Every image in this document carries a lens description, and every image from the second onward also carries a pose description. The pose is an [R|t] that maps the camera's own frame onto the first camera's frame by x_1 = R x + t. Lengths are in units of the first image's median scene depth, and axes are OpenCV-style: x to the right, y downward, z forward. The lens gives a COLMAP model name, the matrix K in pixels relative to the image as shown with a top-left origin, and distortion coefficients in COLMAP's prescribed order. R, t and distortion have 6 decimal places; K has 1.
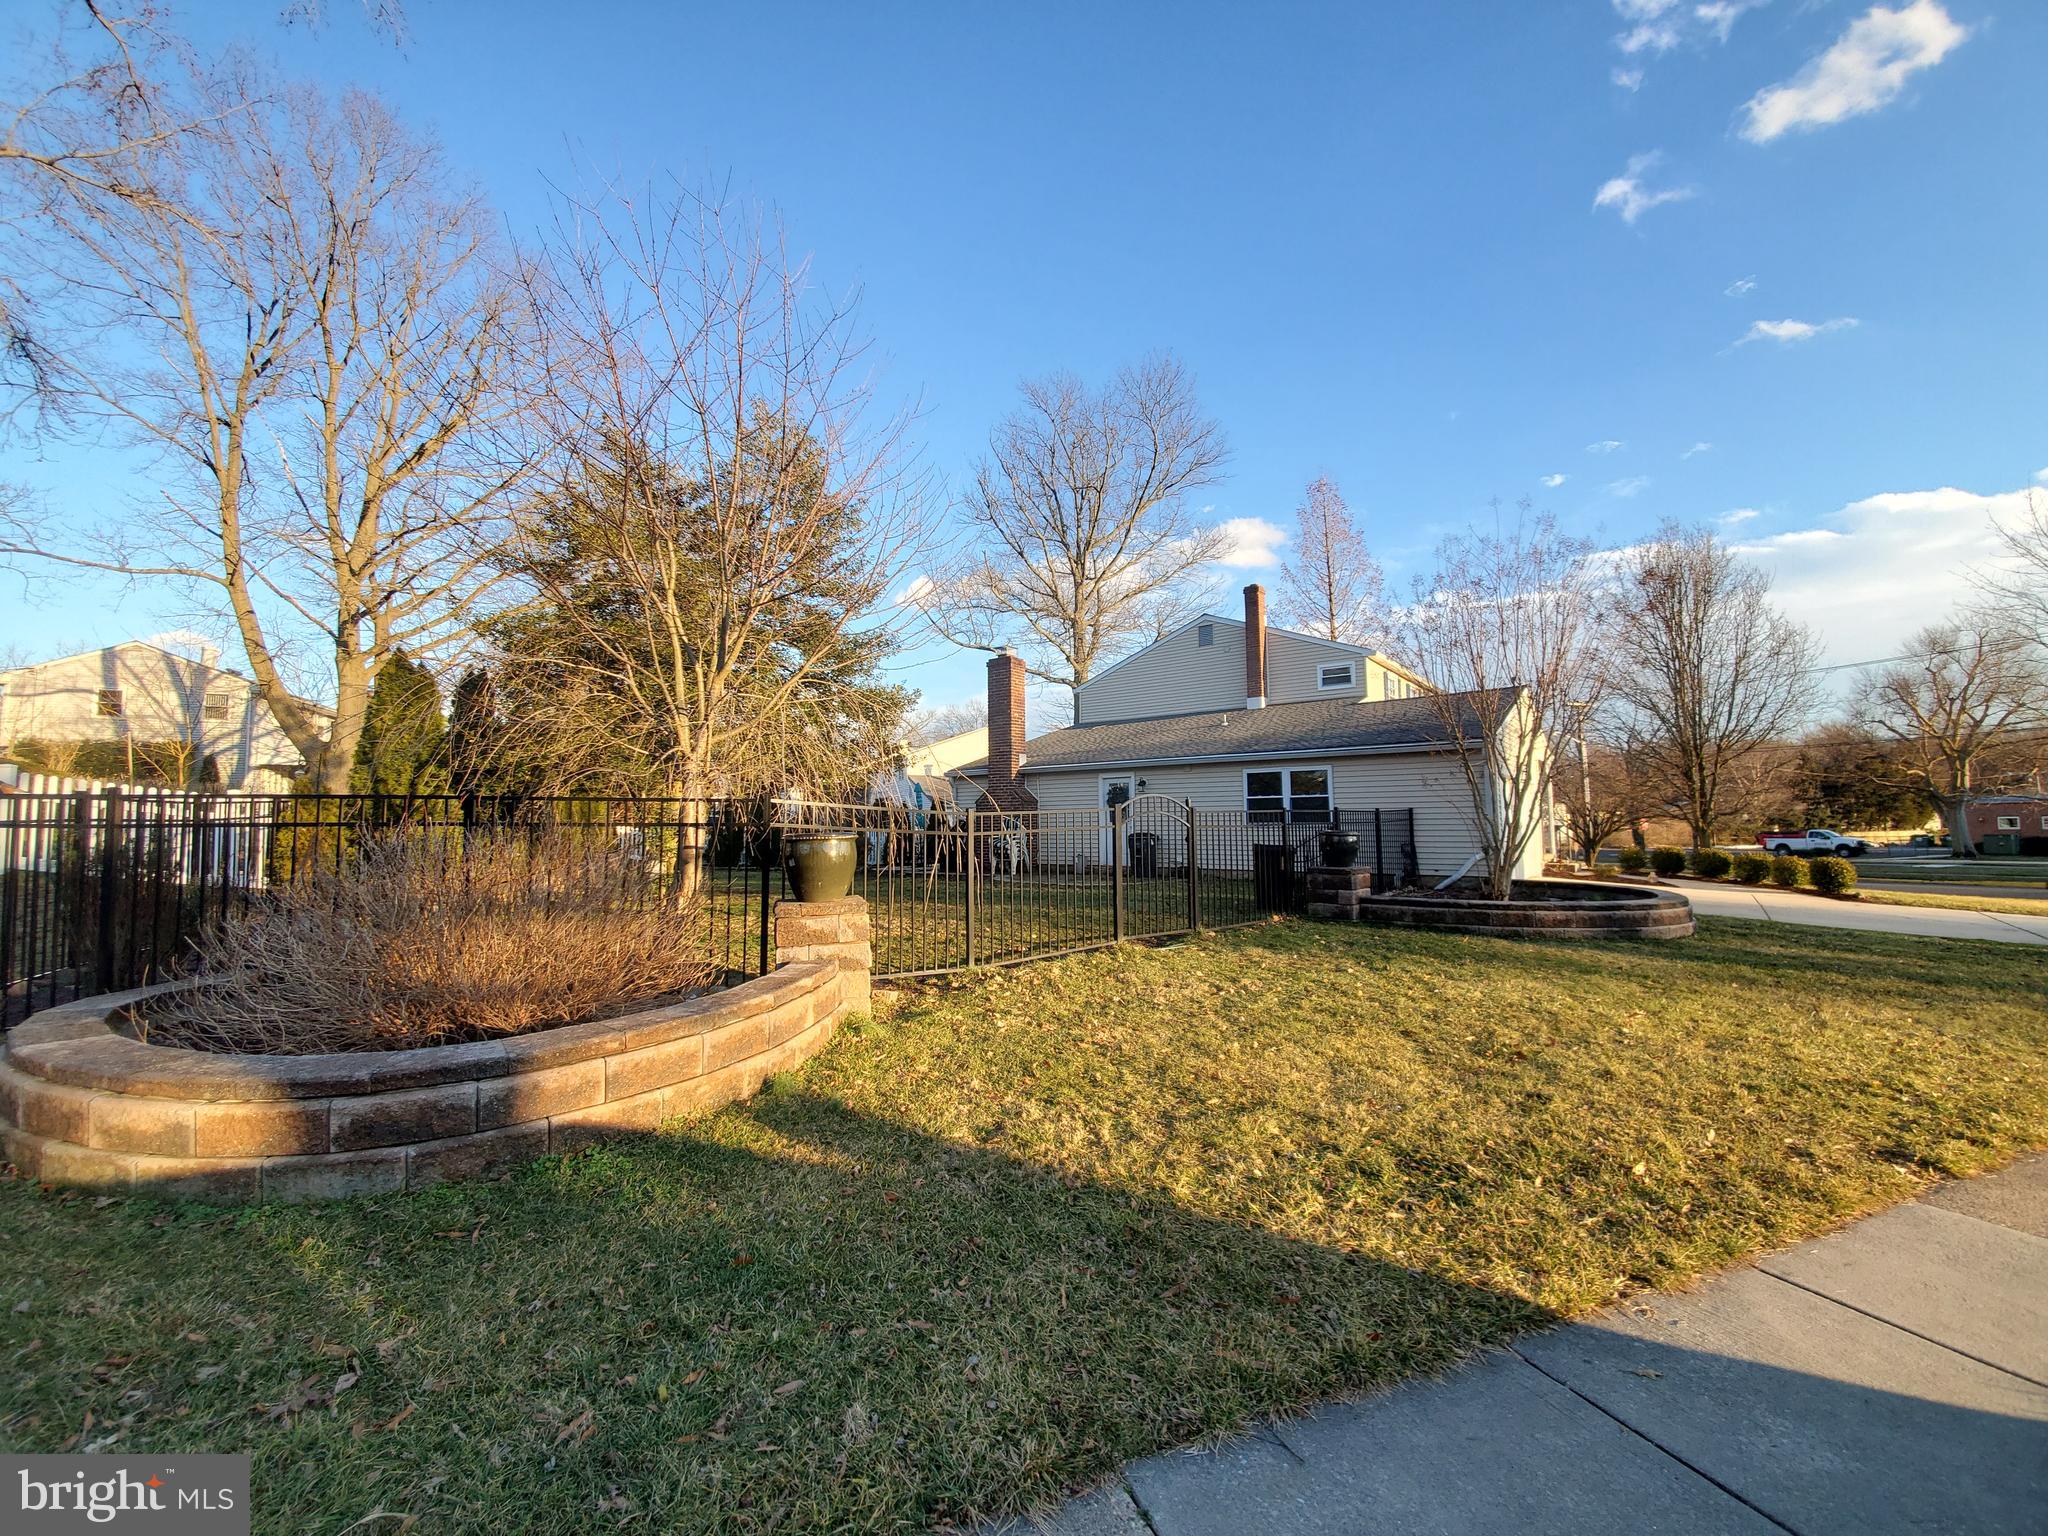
lens RADIAL K [[805.5, 0, 1044.7], [0, 805.5, 755.0], [0, 0, 1]] dist [0.004974, -0.012508]
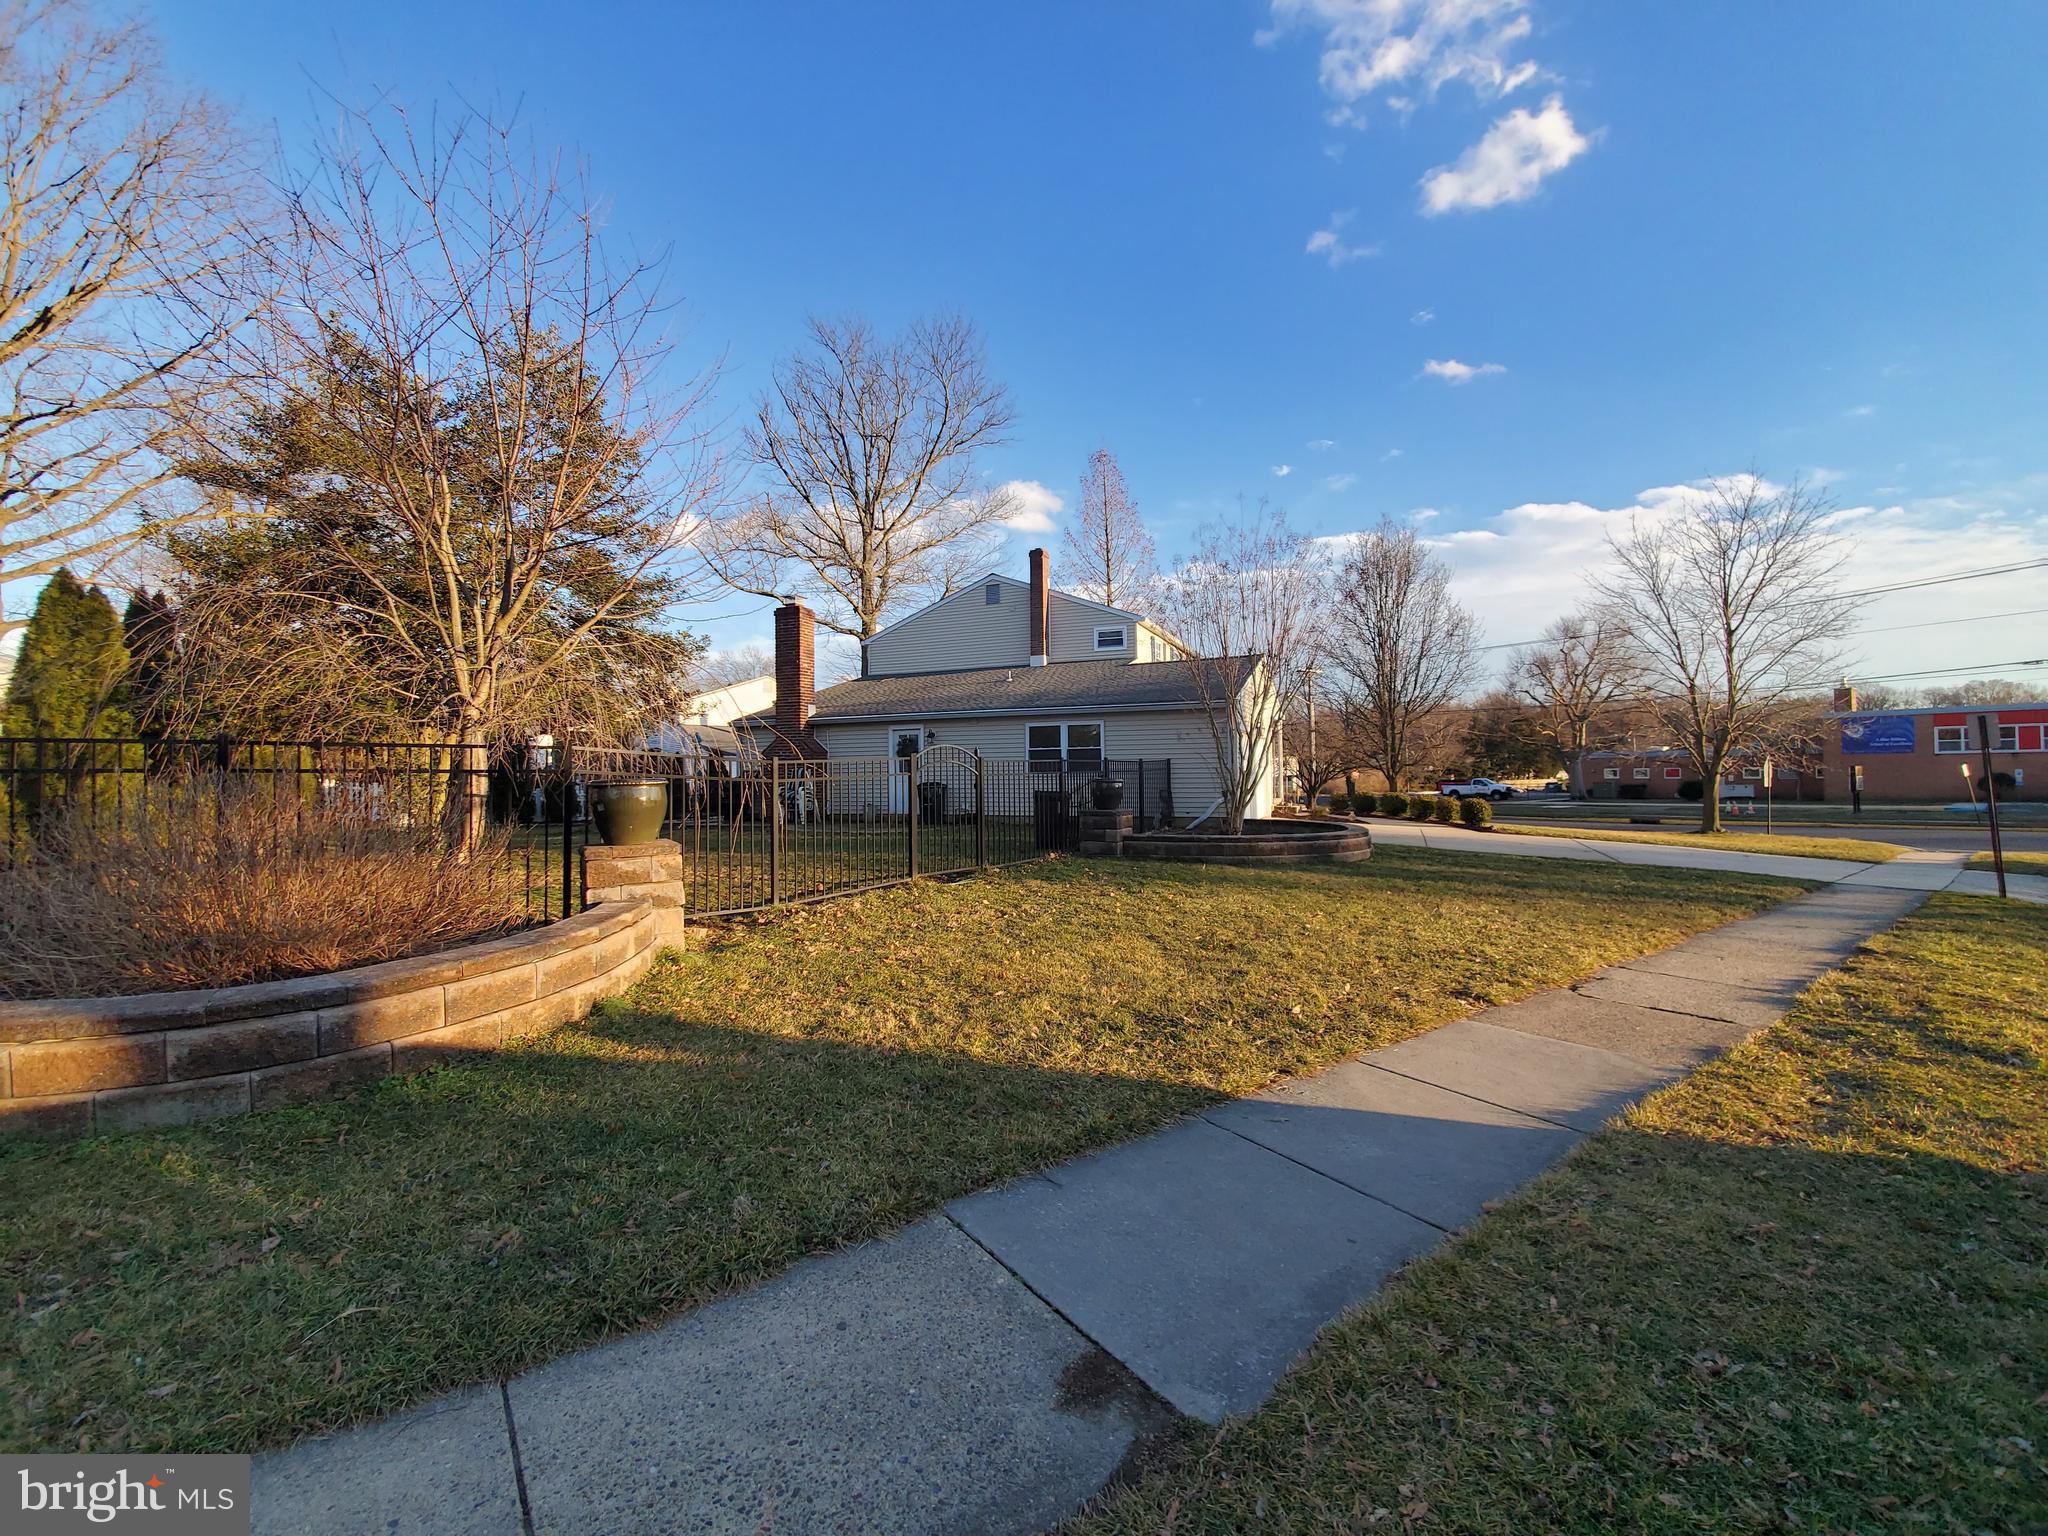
lens RADIAL K [[805.5, 0, 1045.3], [0, 805.5, 754.7], [0, 0, 1]] dist [0.004974, -0.012508]
pose [[0.964607, 0.002410, 0.263682, -0.034735], [-0.017741, 0.998286, 0.055776, -0.001269], [-0.263096, -0.058480, 0.962996, -0.129190]]
